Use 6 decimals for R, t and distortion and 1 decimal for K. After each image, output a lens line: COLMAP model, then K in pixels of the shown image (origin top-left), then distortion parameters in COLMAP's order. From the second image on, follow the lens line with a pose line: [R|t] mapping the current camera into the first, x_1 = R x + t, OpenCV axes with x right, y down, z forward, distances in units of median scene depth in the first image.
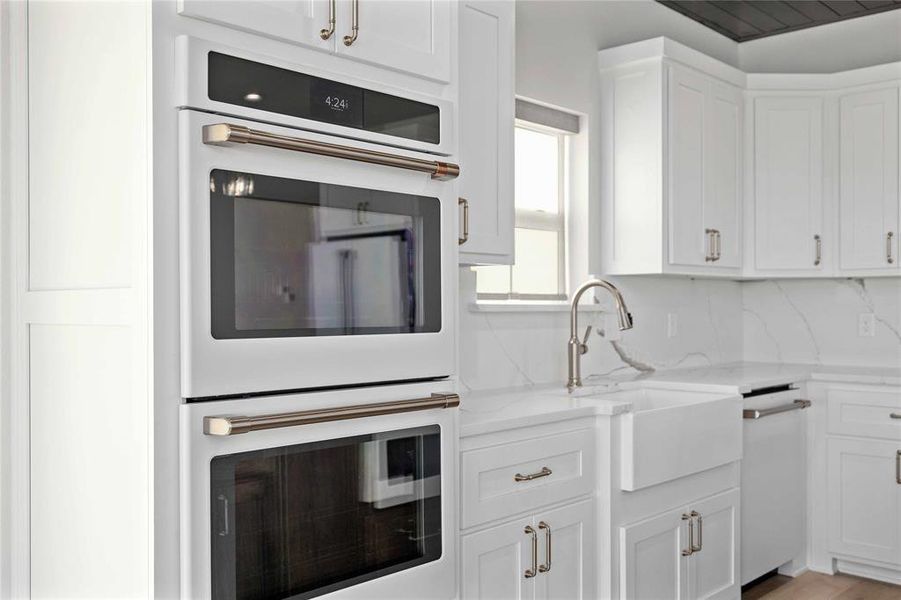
lens RADIAL K [[851.3, 0, 450.0], [0, 851.3, 306.2], [0, 0, 1]] dist [-0.024593, 0.000000]
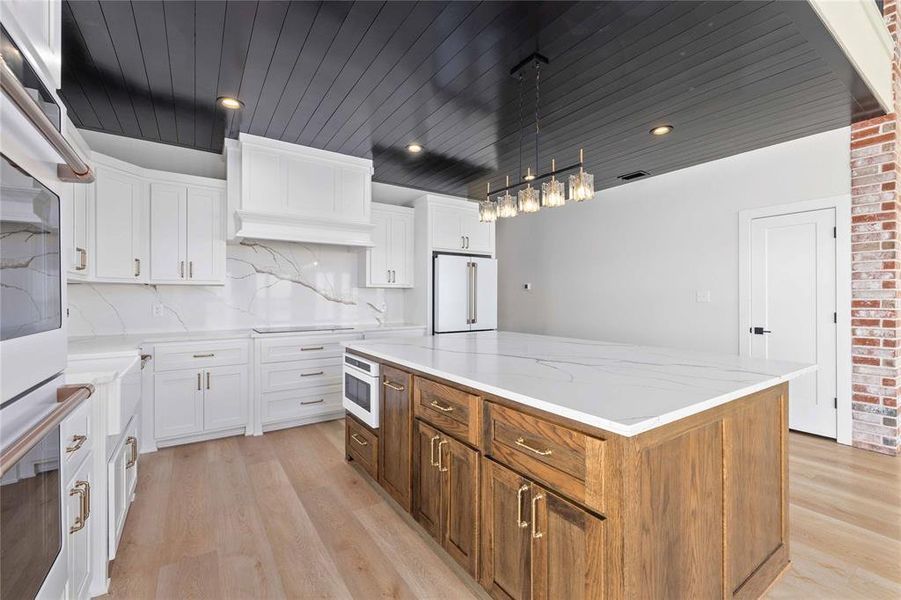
lens RADIAL K [[384.7, 0, 444.1], [0, 384.7, 296.0], [0, 0, 1]] dist [-0.001024, 0.000725]
pose [[0.233042, 0.007063, 0.972441, -0.235604], [0.001283, 0.999971, -0.007571, -0.001657], [-0.972466, 0.003012, 0.233026, 0.261773]]
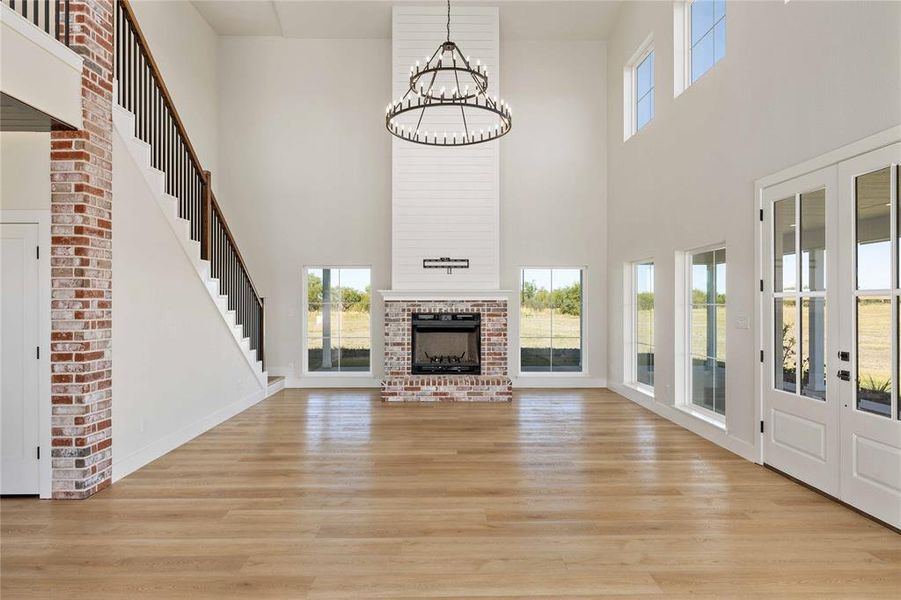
lens RADIAL K [[554.0, 0, 442.7], [0, 554.0, 300.7], [0, 0, 1]] dist [0.005272, -0.002756]
pose [[-0.694734, 0.006249, 0.719240, -0.525879], [0.004003, 0.999980, -0.004821, -0.055583], [-0.719256, -0.000470, -0.694745, -0.268839]]
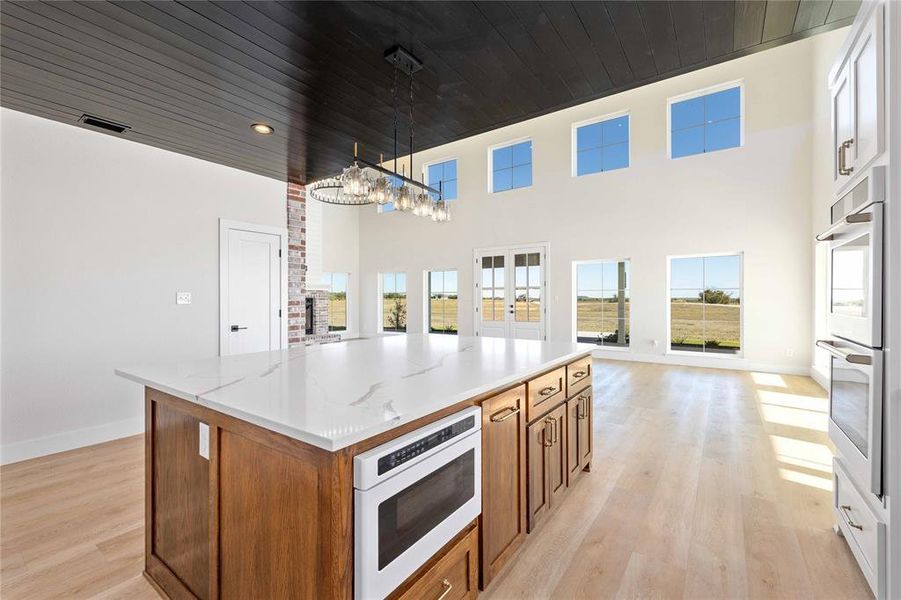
lens RADIAL K [[379.7, 0, 455.9], [0, 379.7, 301.9], [0, 0, 1]] dist [0.002645, -0.000696]
pose [[-0.989990, 0.007395, -0.140941, 0.507433], [0.005844, 0.999918, 0.011415, -0.005348], [0.141013, 0.010478, -0.989952, 0.966862]]
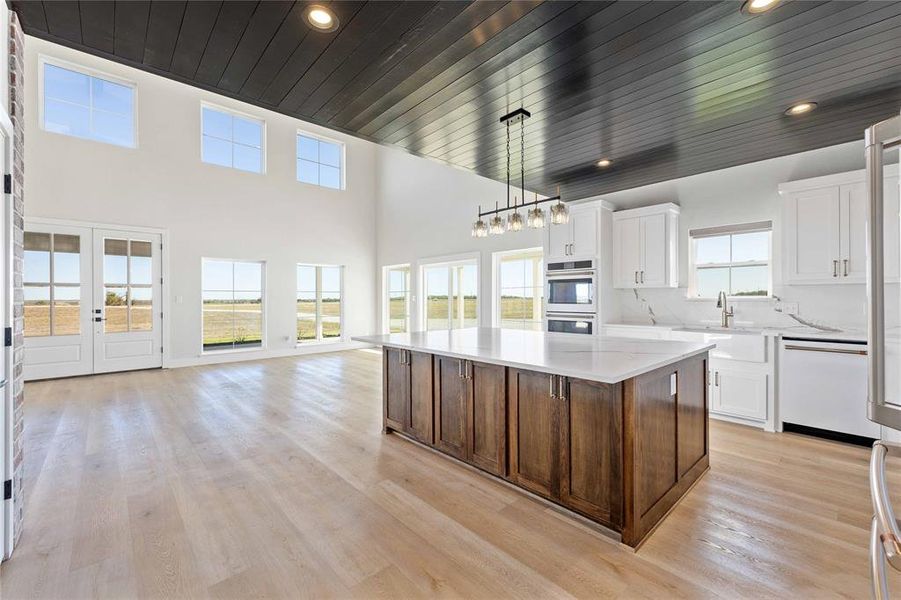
lens RADIAL K [[379.7, 0, 445.1], [0, 379.7, 297.8], [0, 0, 1]] dist [0.002645, -0.000696]
pose [[-0.081013, 0.003599, -0.996707, 1.456983], [0.002752, 0.999990, 0.003387, -0.010302], [0.996709, -0.002469, -0.081022, 0.181364]]
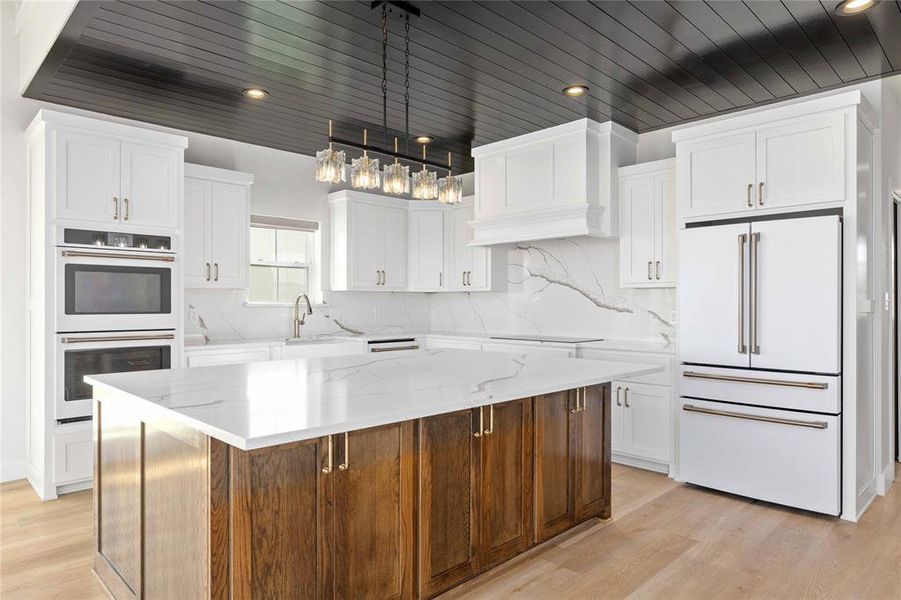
lens RADIAL K [[554.0, 0, 455.2], [0, 554.0, 303.8], [0, 0, 1]] dist [0.005272, -0.002756]
pose [[0.999541, 0.001726, -0.030232, 0.636573], [-0.001736, 0.999998, -0.000298, -0.002877], [0.030231, 0.000350, 0.999543, -0.549282]]
